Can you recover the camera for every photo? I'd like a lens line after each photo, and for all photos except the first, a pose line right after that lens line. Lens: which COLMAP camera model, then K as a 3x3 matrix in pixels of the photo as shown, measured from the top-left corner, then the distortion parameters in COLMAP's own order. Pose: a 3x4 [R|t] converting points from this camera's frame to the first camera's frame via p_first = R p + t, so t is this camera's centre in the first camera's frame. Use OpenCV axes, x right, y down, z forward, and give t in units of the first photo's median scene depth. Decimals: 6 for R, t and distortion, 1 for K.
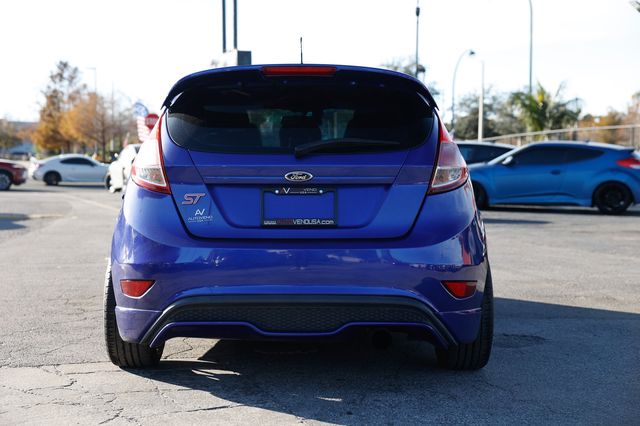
lens RADIAL K [[1047.7, 0, 320.3], [0, 1047.7, 211.8], [0, 0, 1]] dist [0.219275, 0.000000]
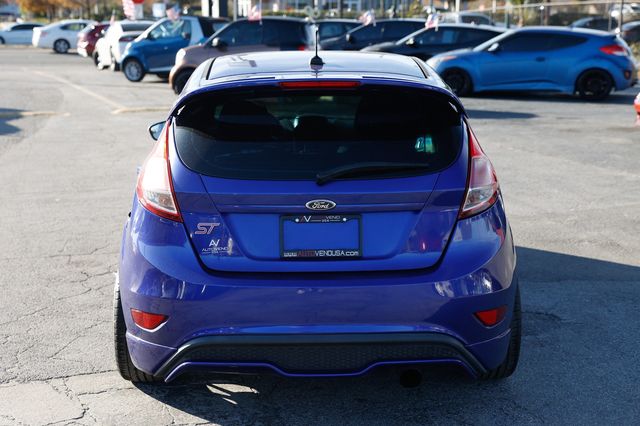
lens RADIAL K [[994.0, 0, 321.5], [0, 994.0, 214.1], [0, 0, 1]] dist [0.152296, 0.000000]
pose [[0.999745, -0.009945, 0.020274, -0.033338], [0.006808, 0.988773, 0.149271, -0.137888], [-0.021531, -0.149094, 0.988589, 0.116472]]
